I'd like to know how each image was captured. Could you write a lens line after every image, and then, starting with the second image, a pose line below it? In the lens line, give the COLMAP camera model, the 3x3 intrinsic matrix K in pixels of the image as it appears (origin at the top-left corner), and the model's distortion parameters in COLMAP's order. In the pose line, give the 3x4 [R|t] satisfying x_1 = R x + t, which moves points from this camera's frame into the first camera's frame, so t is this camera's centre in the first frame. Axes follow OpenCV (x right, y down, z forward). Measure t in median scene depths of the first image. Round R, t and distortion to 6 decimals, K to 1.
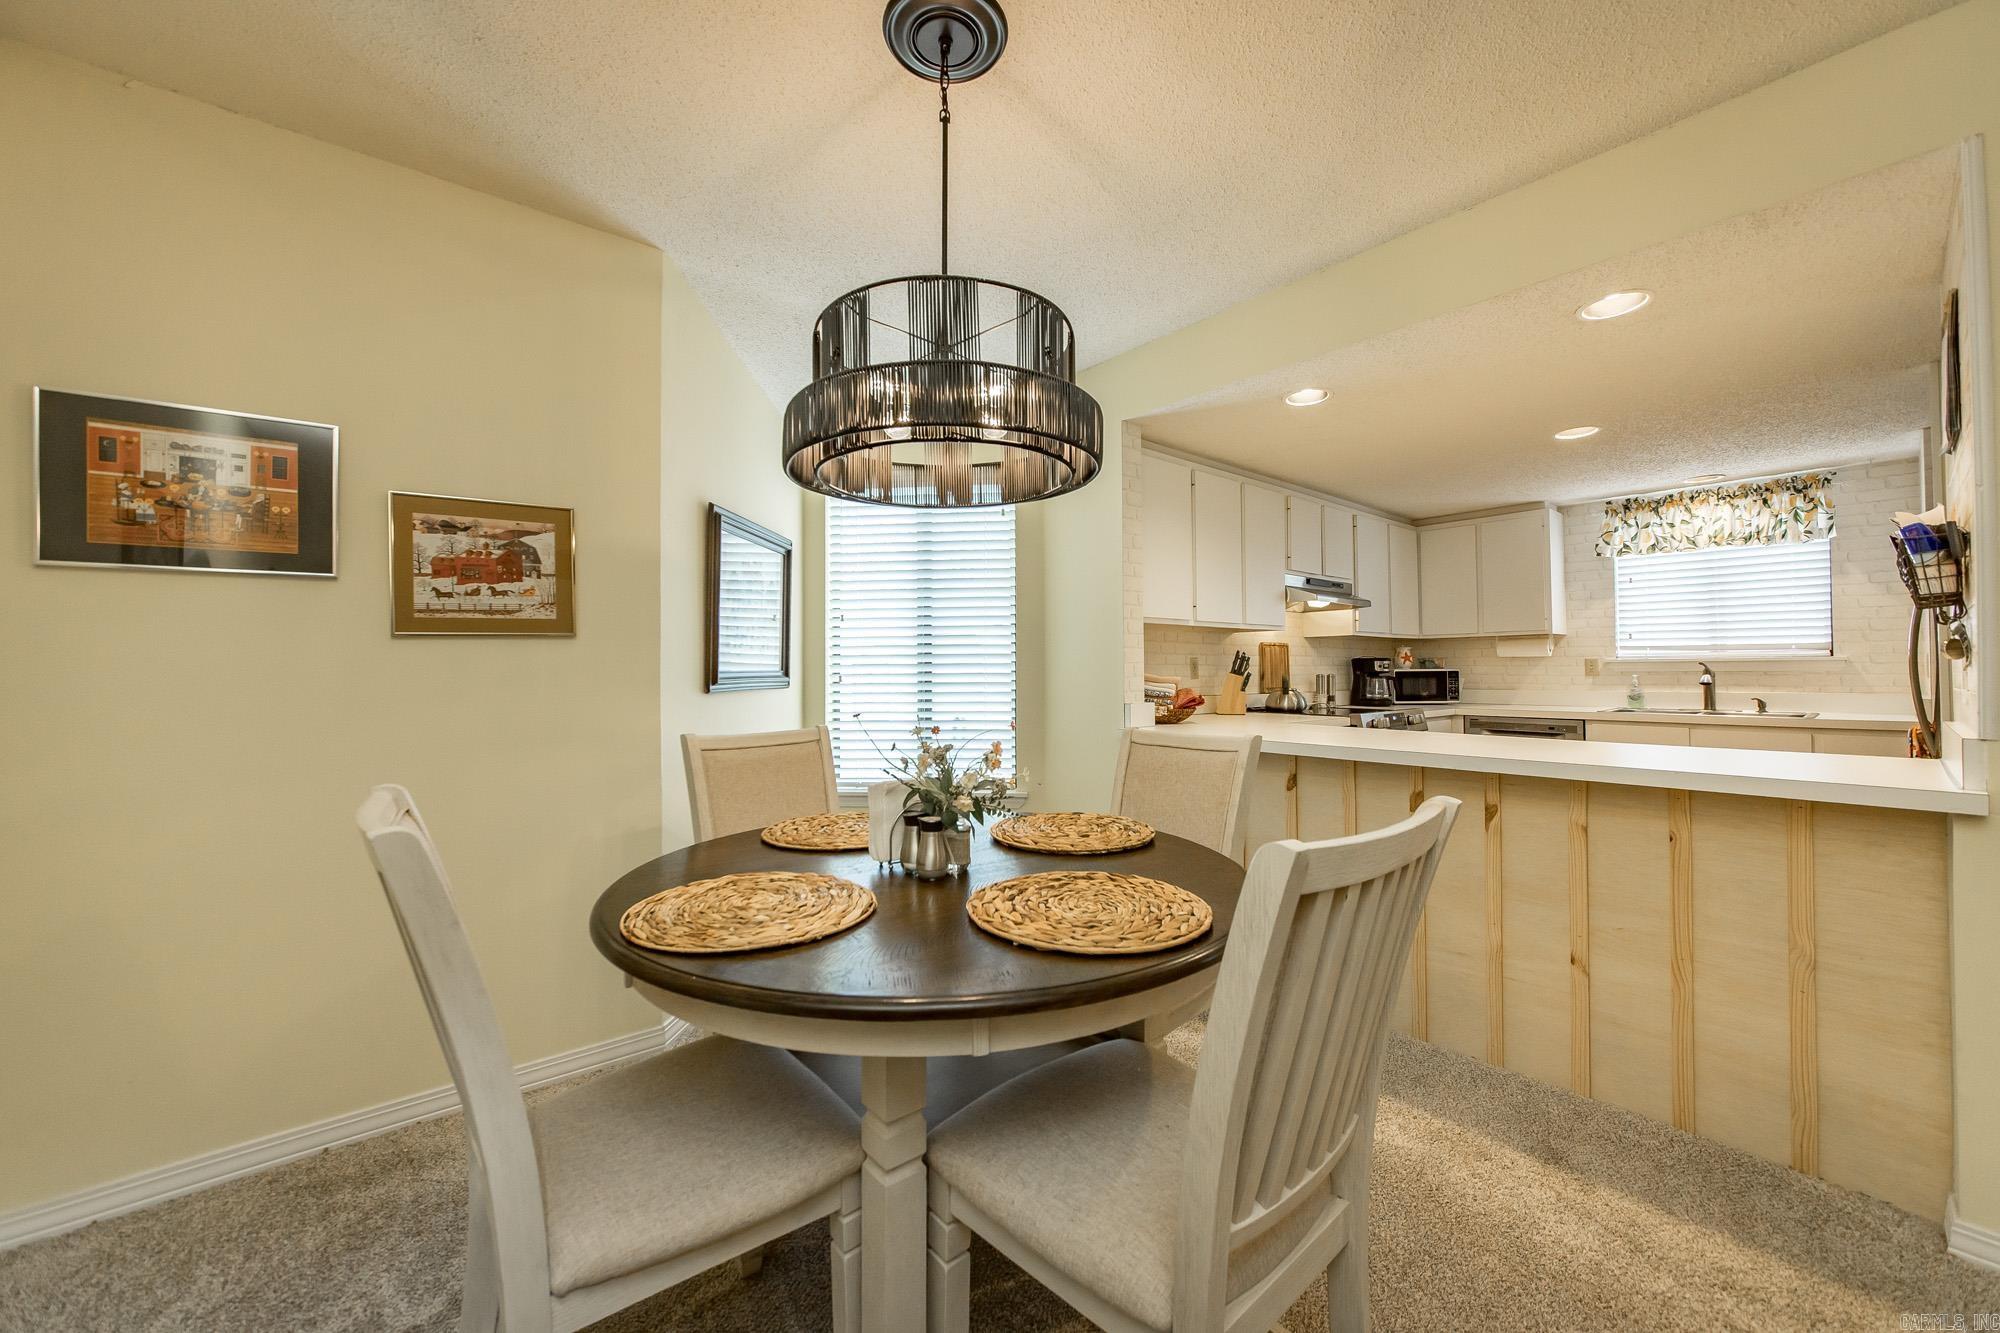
lens RADIAL K [[750.8, 0, 1003.6], [0, 750.8, 653.8], [0, 0, 1]] dist [-0.012957, 0.000053]
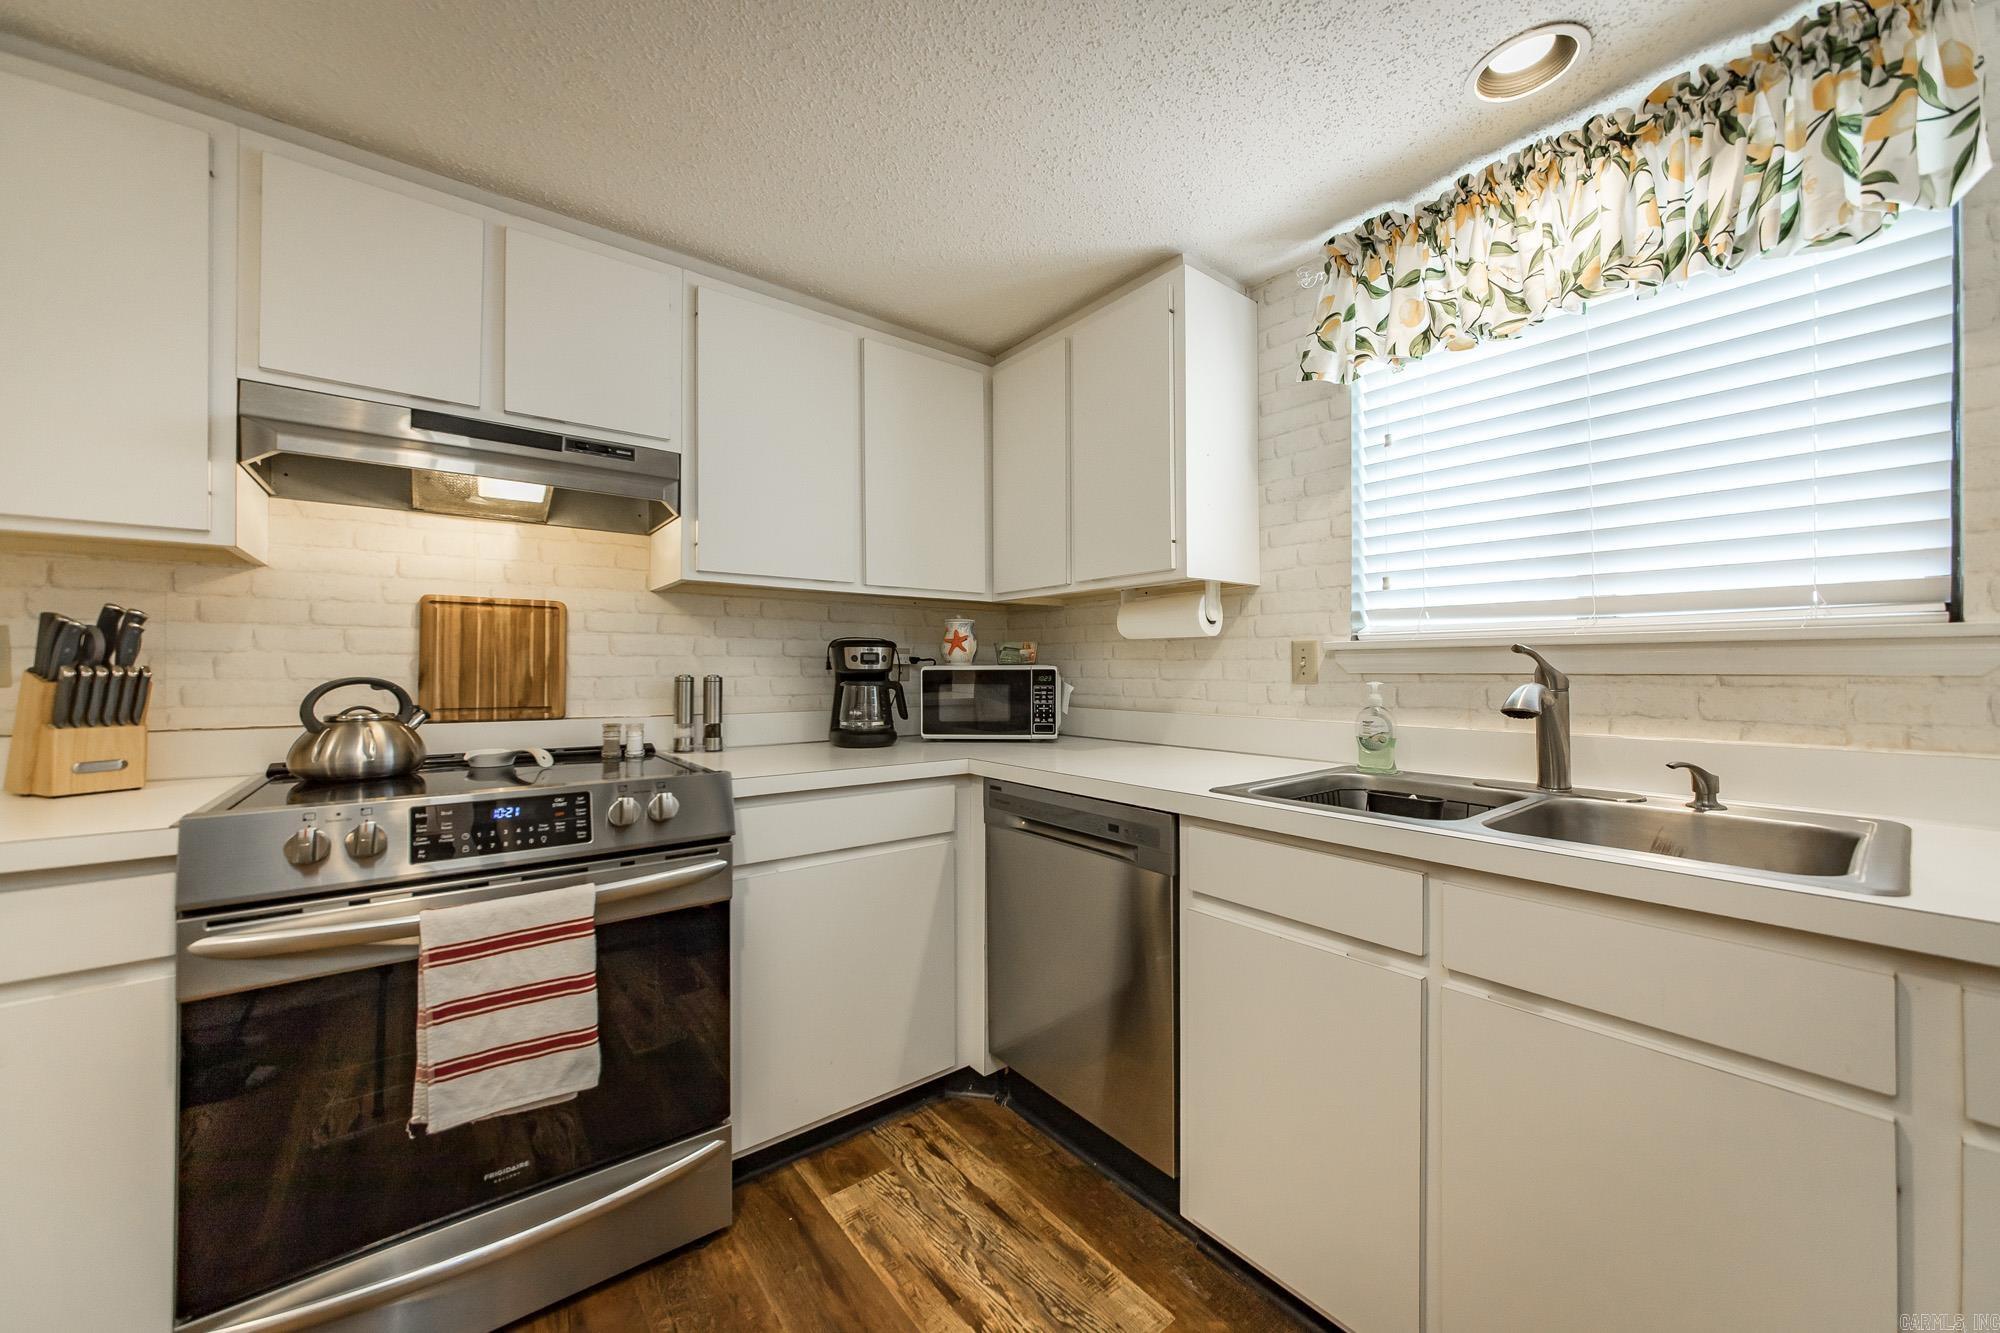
lens RADIAL K [[732.2, 0, 994.8], [0, 732.2, 664.0], [0, 0, 1]] dist [-0.013715, 0.002286]
pose [[0.999244, 0.004213, -0.038639, 0.680136], [-0.003588, 0.999862, 0.016221, 0.014118], [0.038702, -0.016070, 0.999122, 0.632549]]
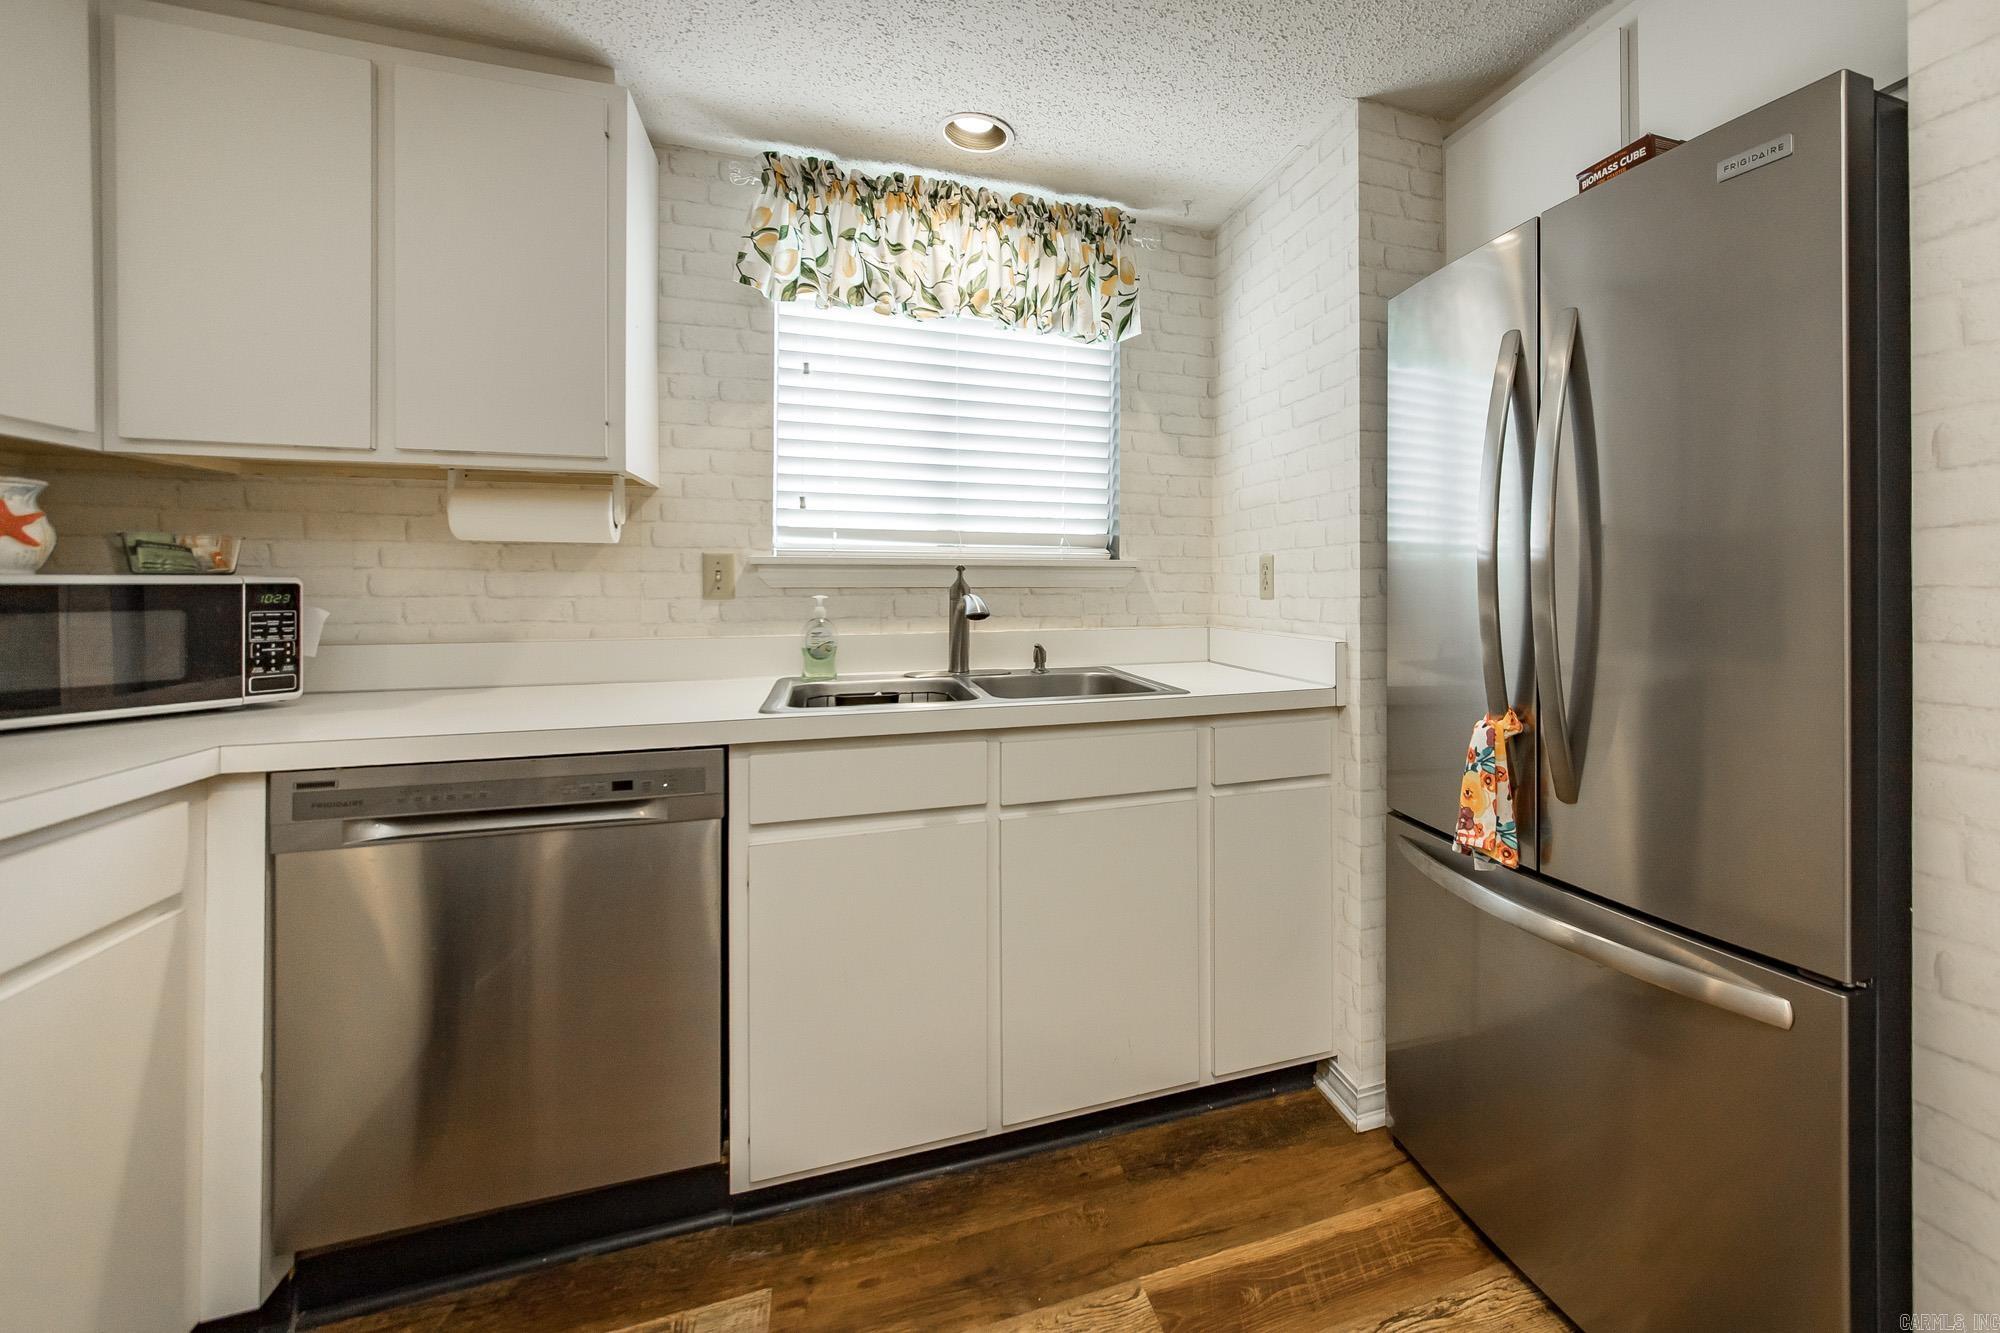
lens RADIAL K [[806.5, 0, 1117.5], [0, 806.5, 581.9], [0, 0, 1]] dist [-0.001658, -0.000313]
pose [[0.354084, 0.007215, 0.935186, 0.504658], [-0.023858, 0.999714, 0.001321, 0.016799], [-0.934909, -0.022780, 0.354155, 0.703895]]
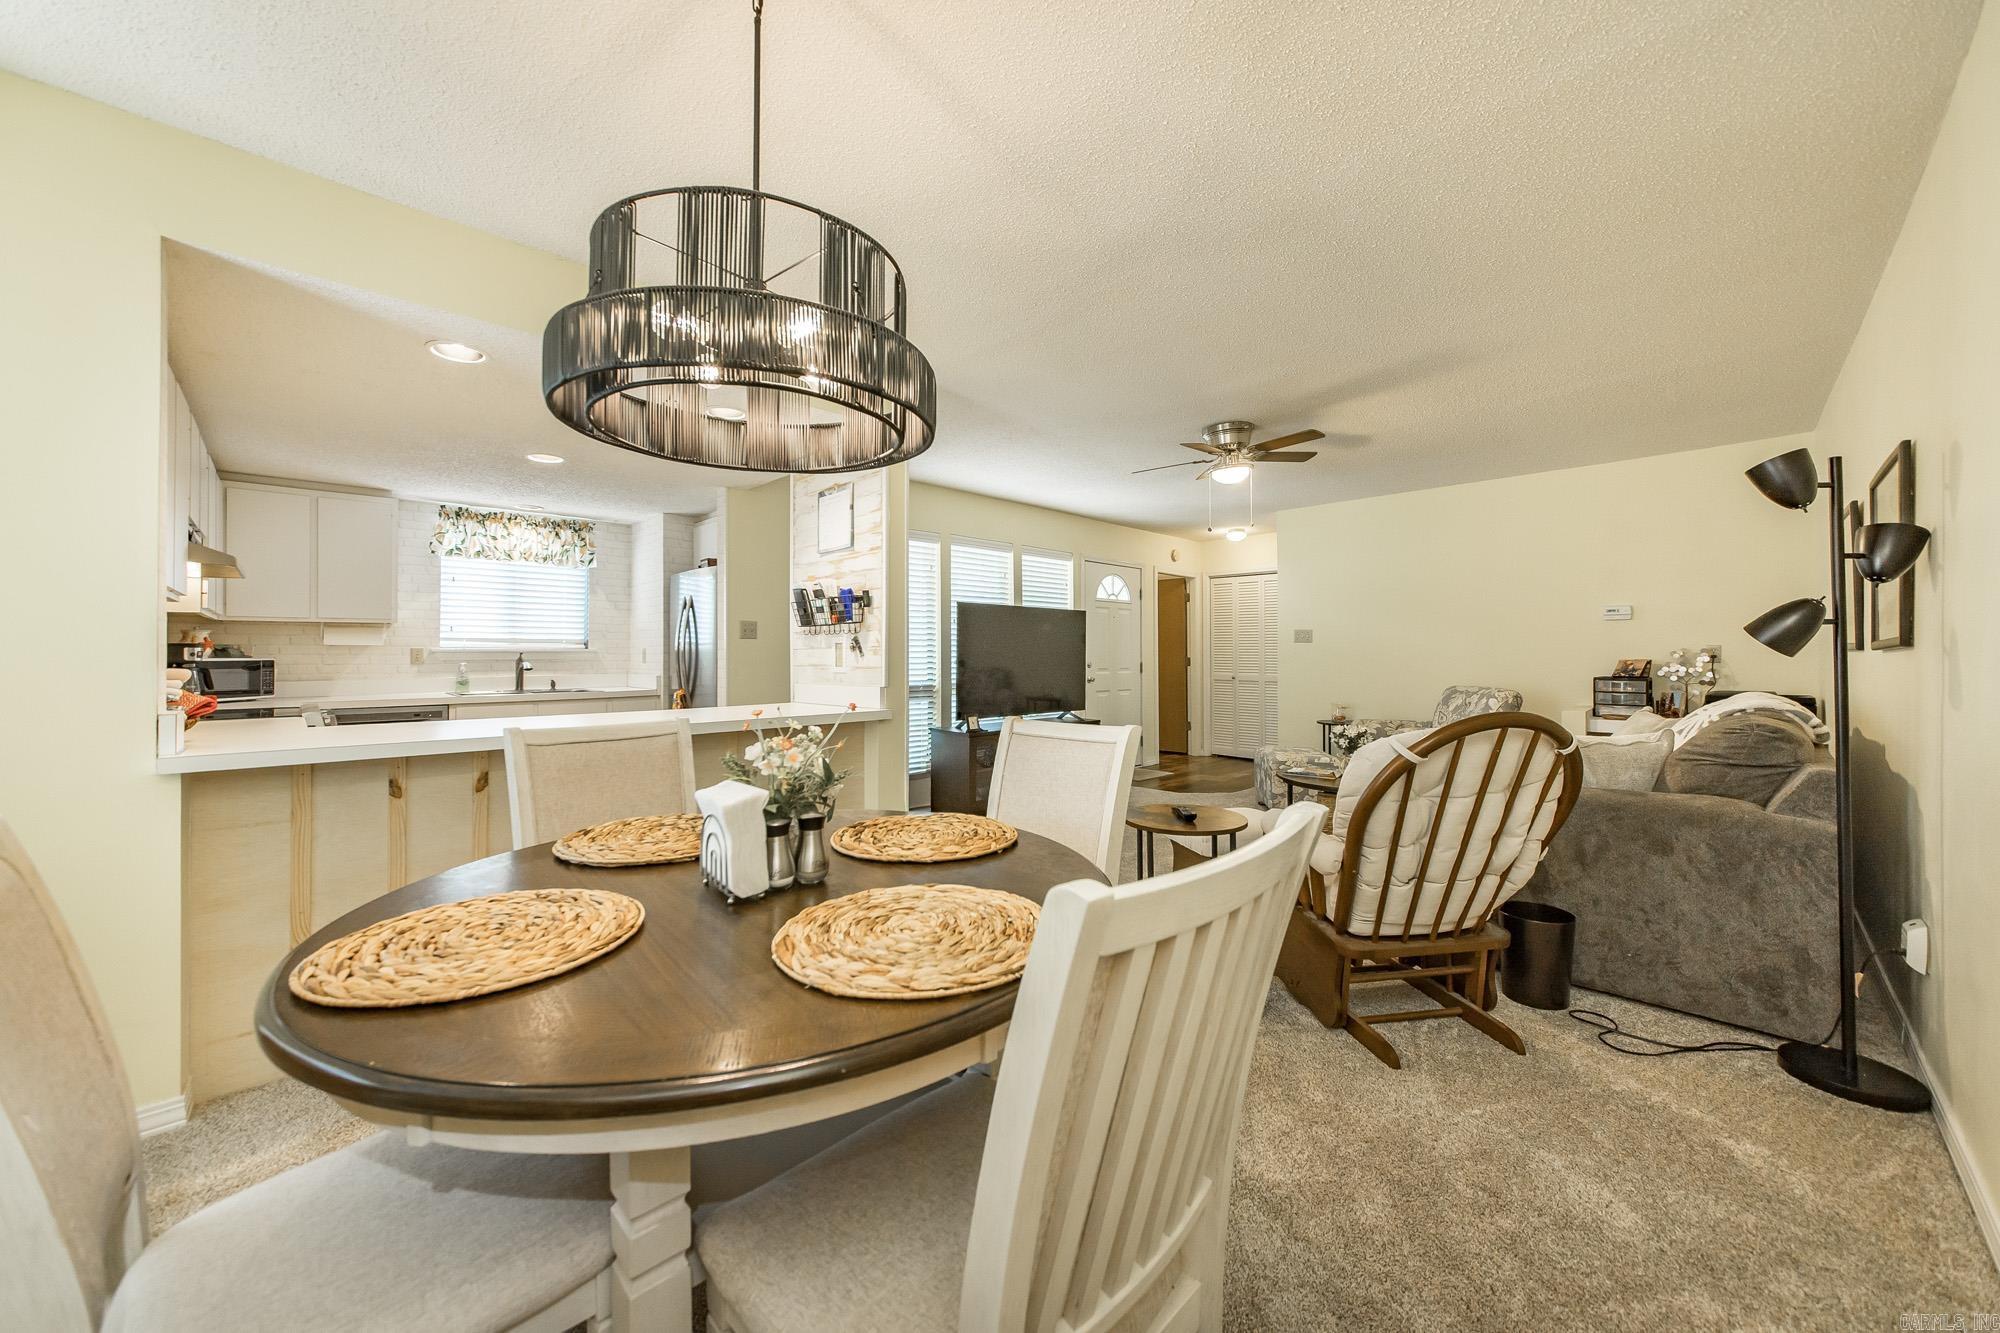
lens RADIAL K [[728.3, 0, 998.2], [0, 728.3, 644.6], [0, 0, 1]] dist [-0.010089, 0.000041]
pose [[-0.074183, 0.018960, 0.997064, -0.320605], [-0.017405, 0.999642, -0.020304, 0.008596], [-0.997093, -0.018860, -0.073826, 0.269468]]
